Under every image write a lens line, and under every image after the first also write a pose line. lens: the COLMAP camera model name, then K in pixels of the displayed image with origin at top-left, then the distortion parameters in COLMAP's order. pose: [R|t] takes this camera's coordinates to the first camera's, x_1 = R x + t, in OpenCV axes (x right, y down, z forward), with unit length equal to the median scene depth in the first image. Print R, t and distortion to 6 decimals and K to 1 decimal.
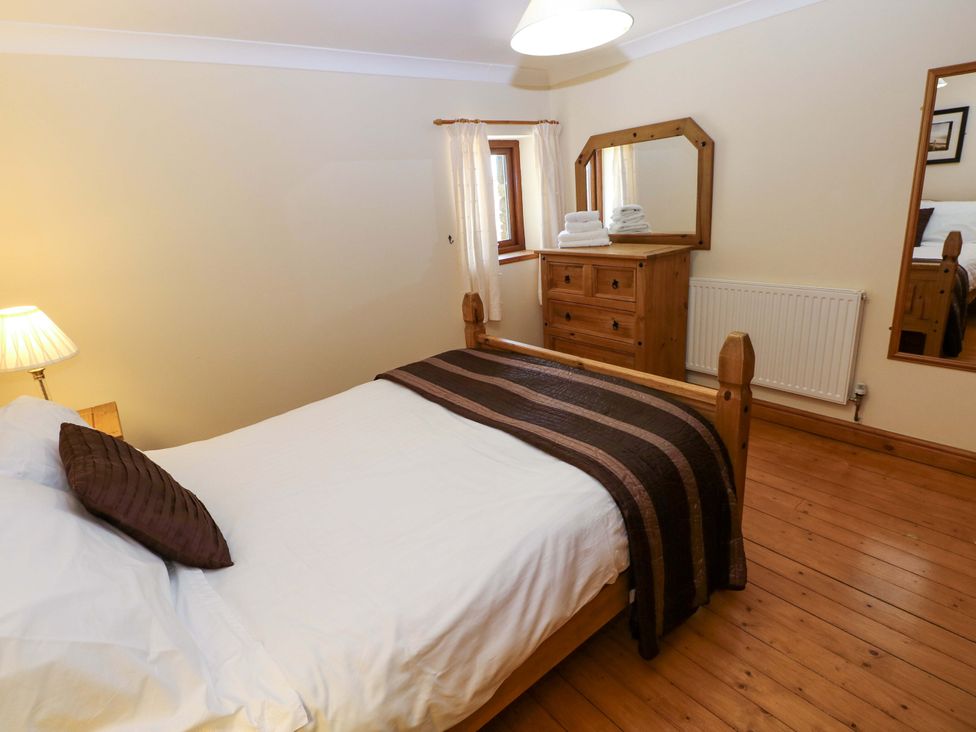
lens RADIAL K [[508.6, 0, 476.9], [0, 508.6, 369.6], [0, 0, 1]] dist [-0.017416, 0.000000]
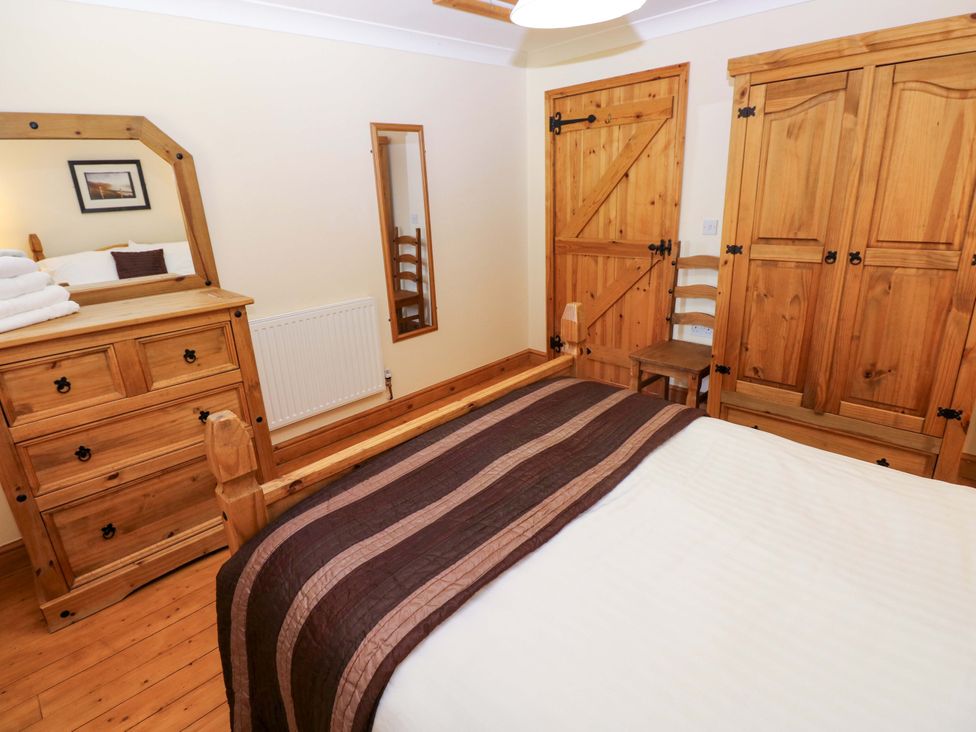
lens RADIAL K [[507.0, 0, 485.8], [0, 507.0, 359.4], [0, 0, 1]] dist [-0.000488, -0.012039]
pose [[-0.131462, -0.228693, 0.964581, -0.368796], [0.372783, 0.890202, 0.261865, -0.183415], [-0.918559, 0.394005, -0.031775, 0.650017]]
